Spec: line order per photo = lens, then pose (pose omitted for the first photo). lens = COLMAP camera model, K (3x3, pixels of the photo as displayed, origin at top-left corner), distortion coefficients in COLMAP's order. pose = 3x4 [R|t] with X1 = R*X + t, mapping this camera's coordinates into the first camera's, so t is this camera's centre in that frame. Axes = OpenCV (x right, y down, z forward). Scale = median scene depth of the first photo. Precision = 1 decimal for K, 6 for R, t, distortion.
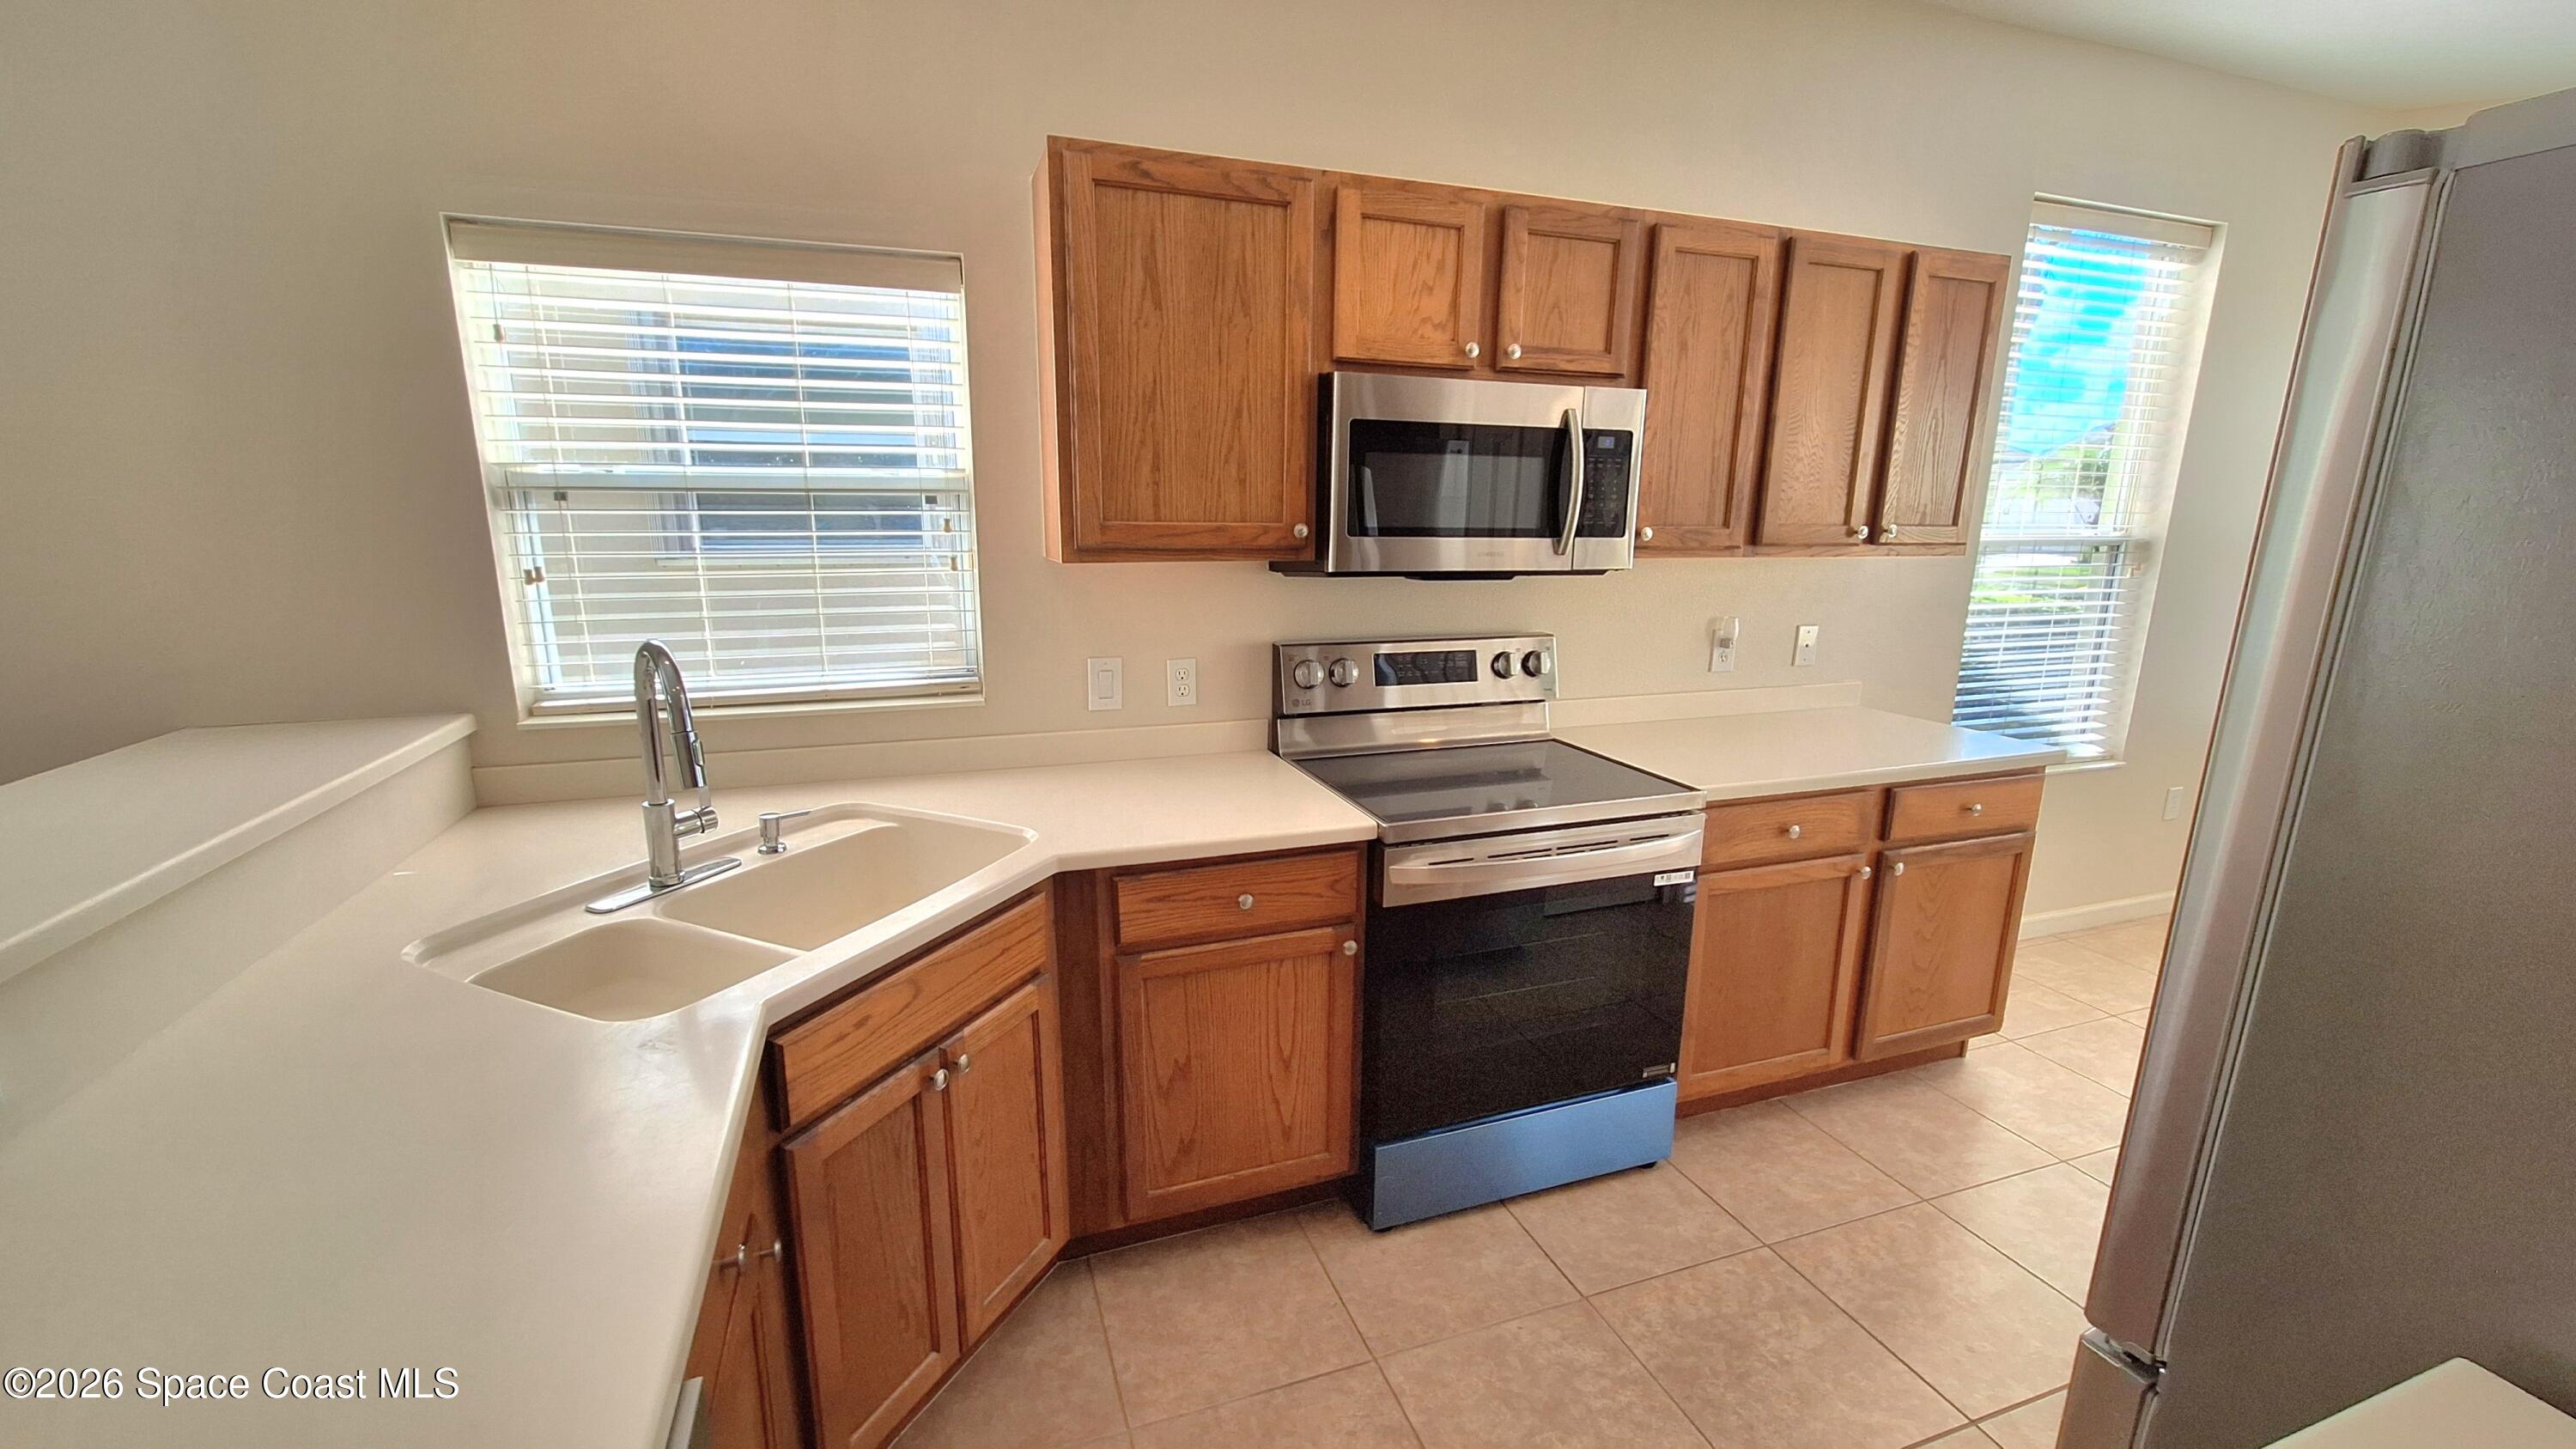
lens RADIAL K [[1031.8, 0, 1277.8], [0, 1031.8, 741.1], [0, 0, 1]] dist [-0.006782, 0.000093]
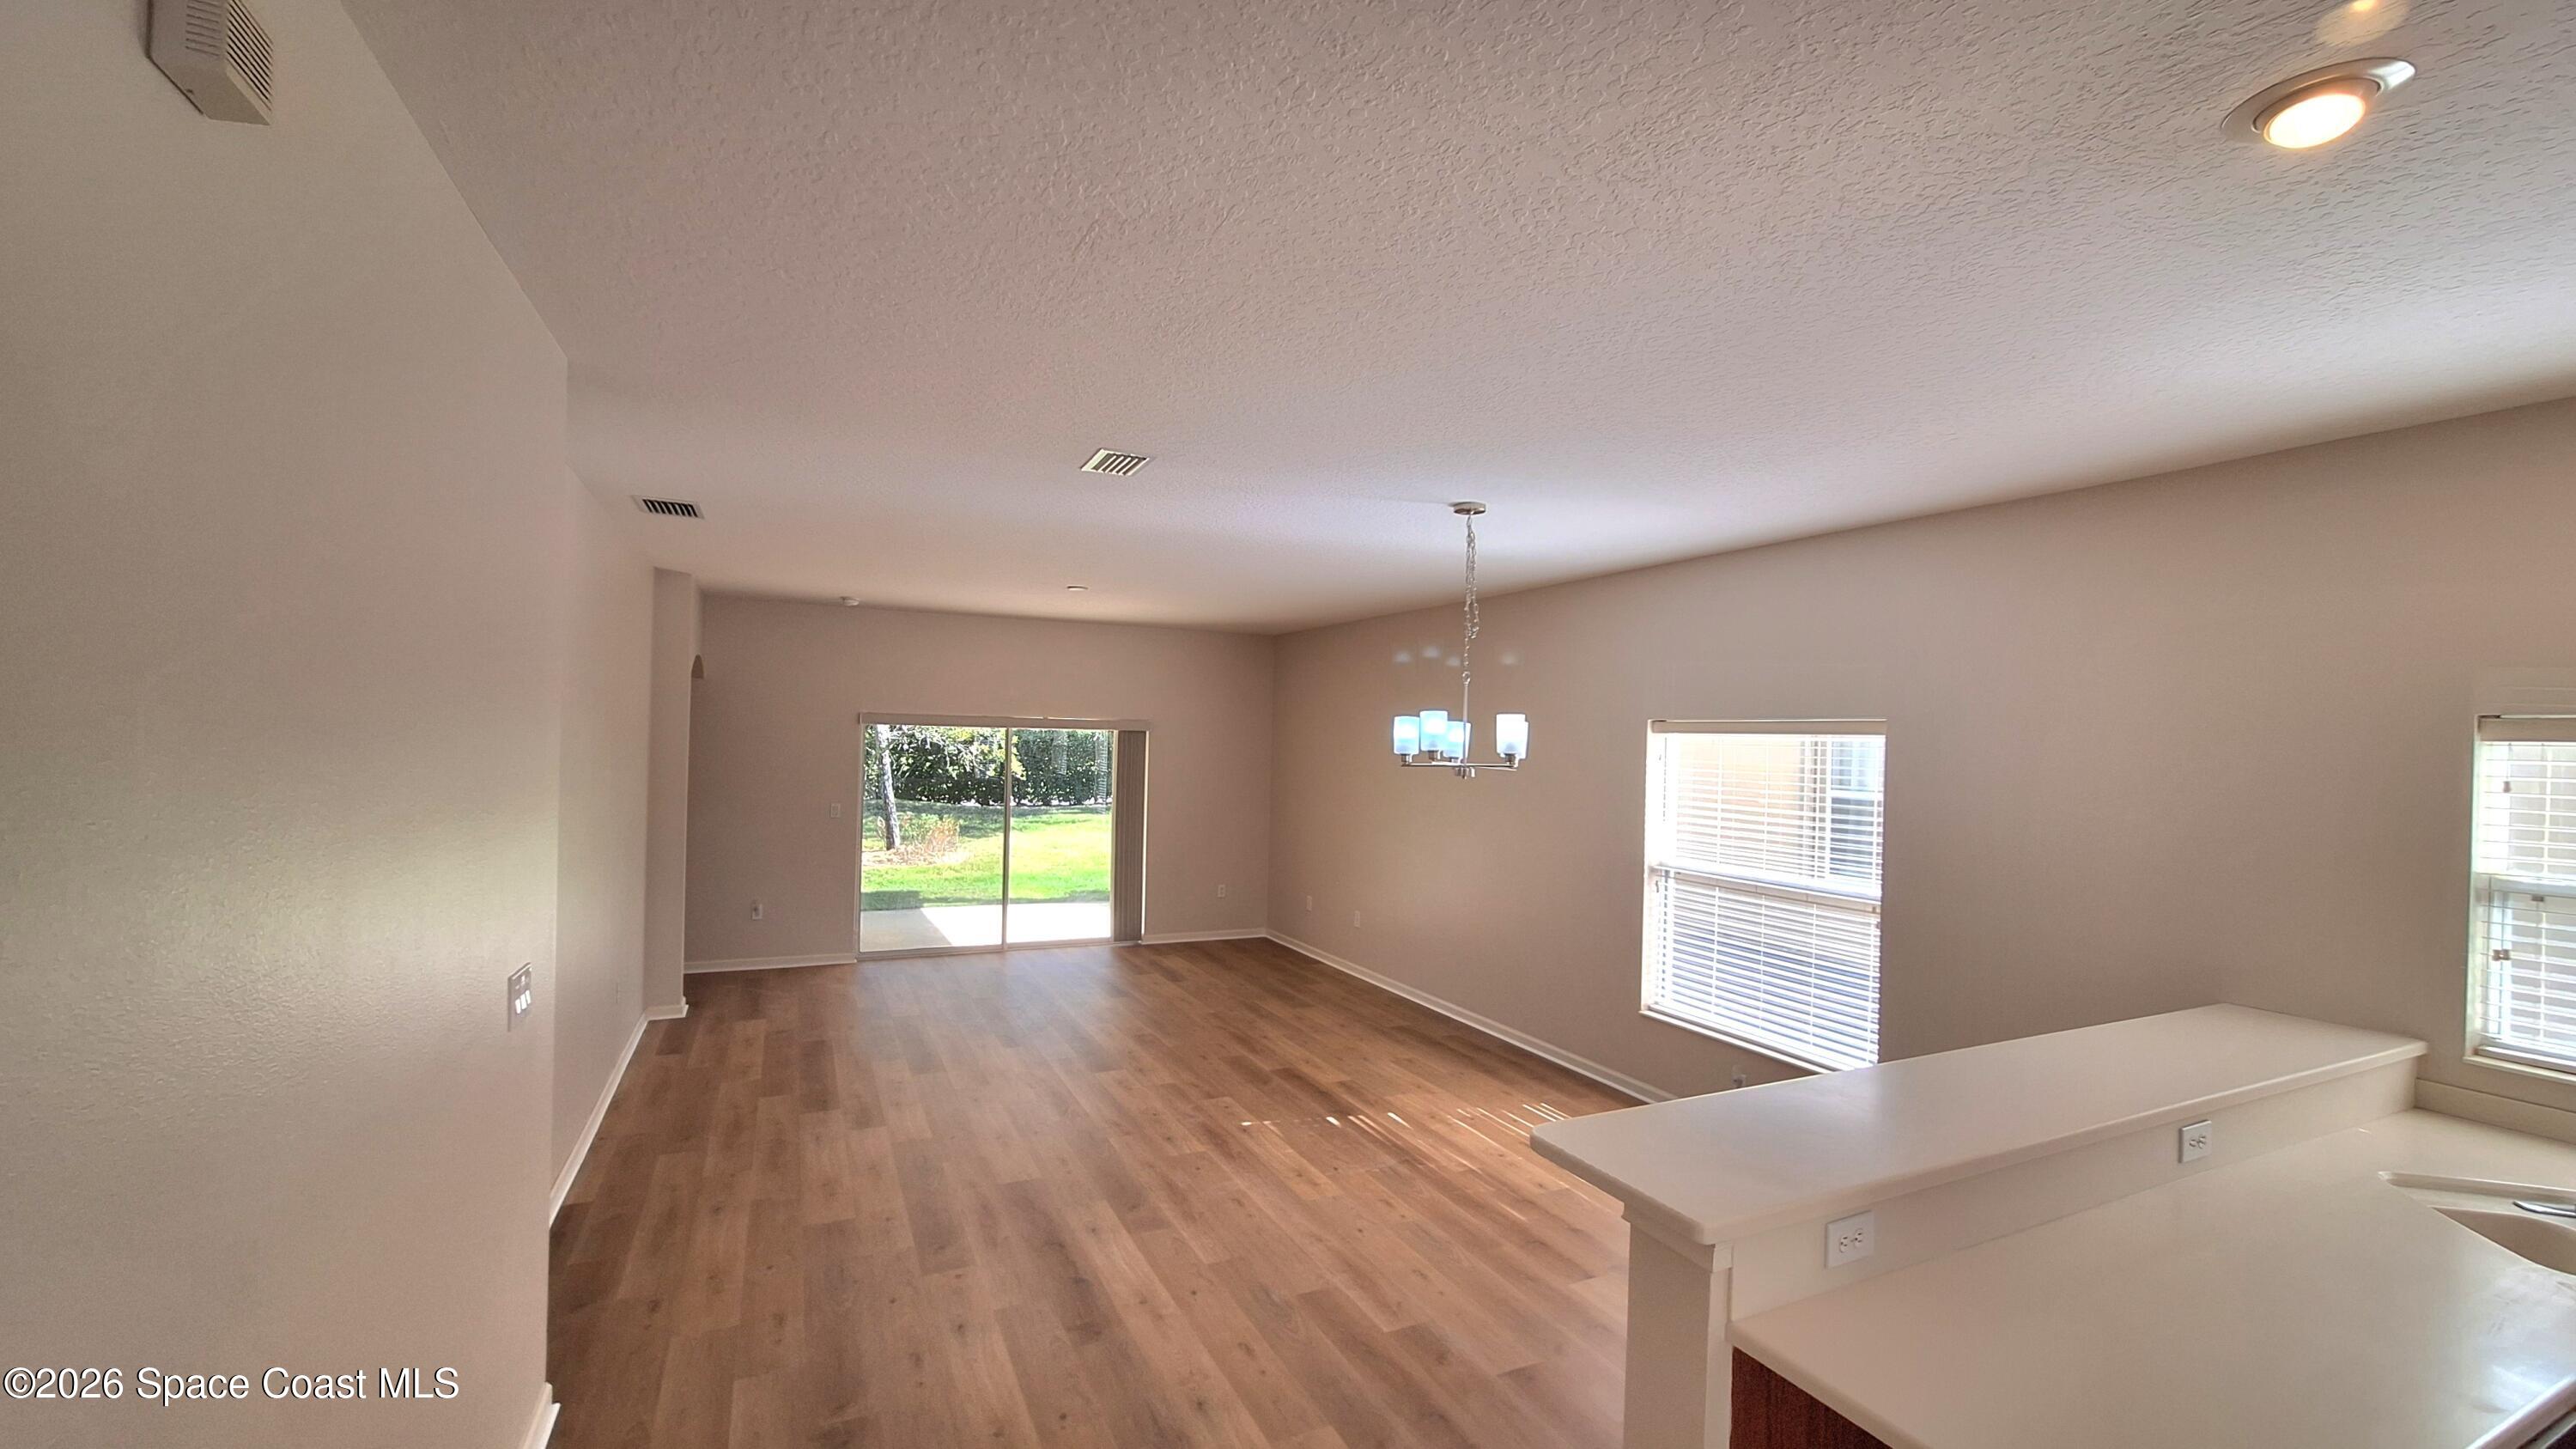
lens RADIAL K [[1031.8, 0, 1237.9], [0, 1031.8, 728.9], [0, 0, 1]] dist [-0.006782, 0.000093]
pose [[0.099004, -0.004291, -0.995078, 0.439789], [-0.248182, 0.968283, -0.028868, 0.003534], [0.963641, 0.249818, 0.094799, -0.784857]]
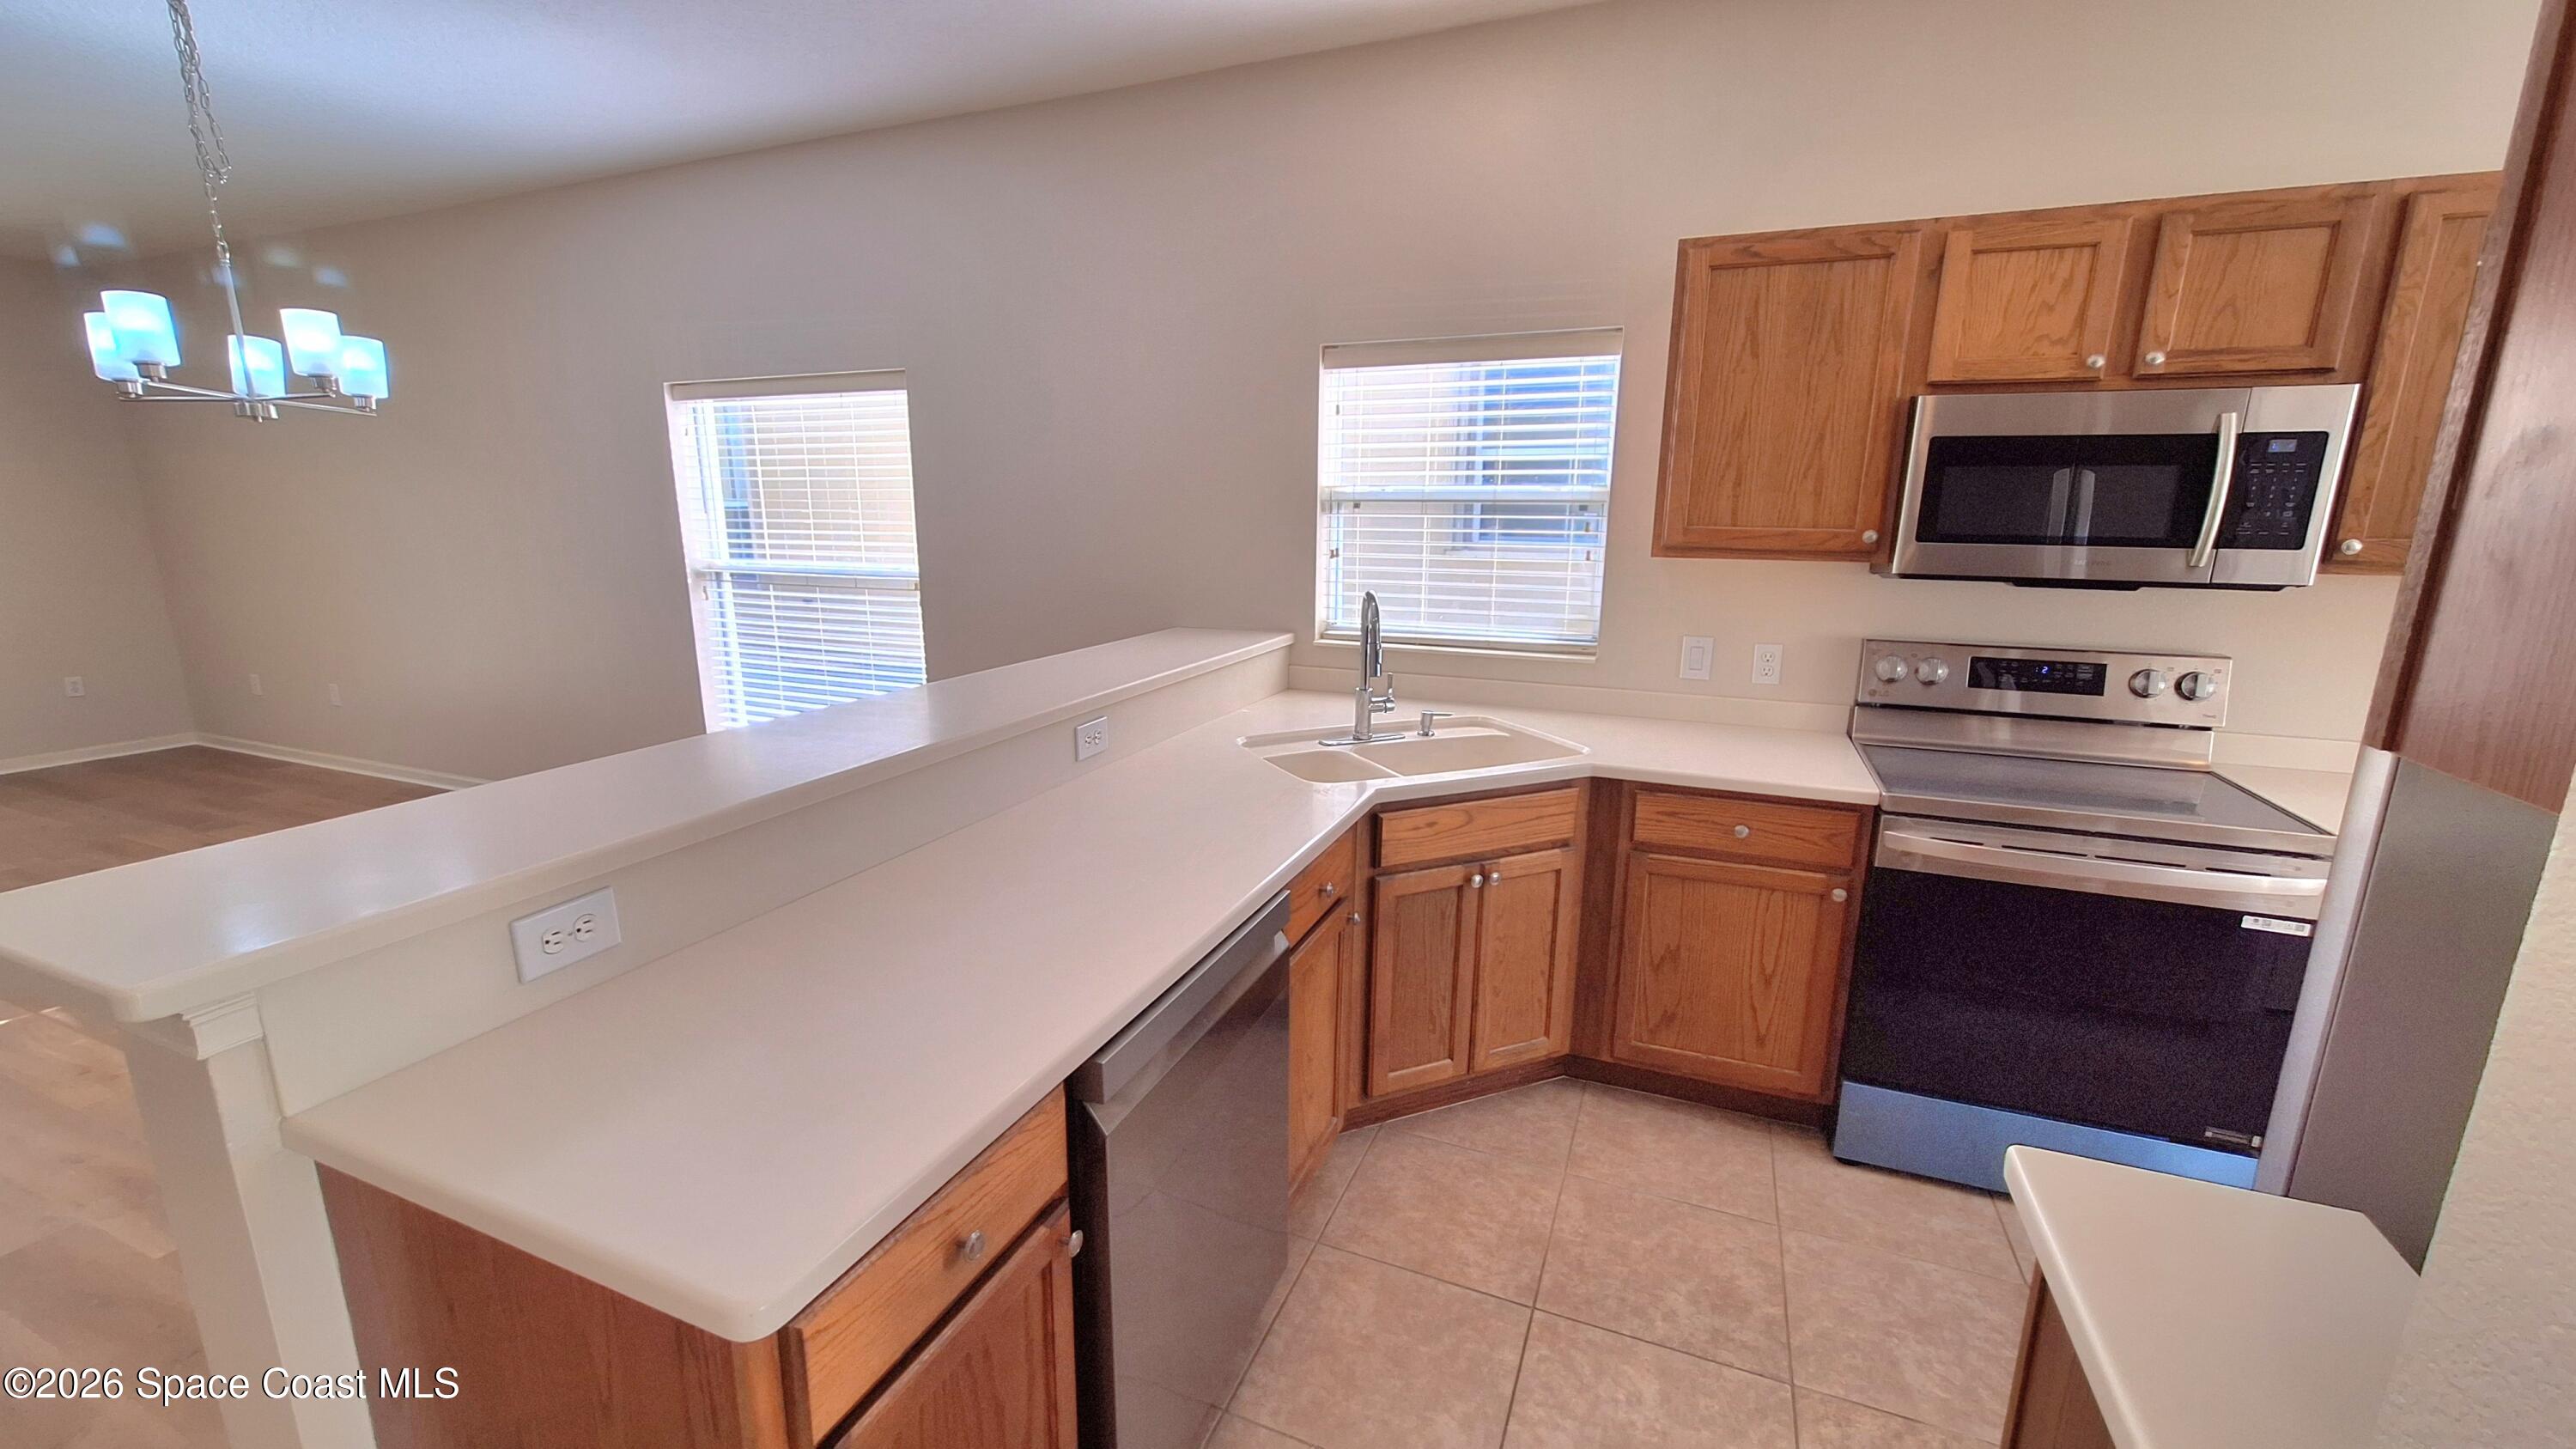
lens RADIAL K [[1031.8, 0, 1261.1], [0, 1031.8, 736.8], [0, 0, 1]] dist [-0.006782, 0.000093]
pose [[0.734486, 0.146282, -0.662671, 0.317750], [-0.149989, 0.987335, 0.051706, 0.059088], [0.661841, 0.061417, 0.747124, -0.288588]]
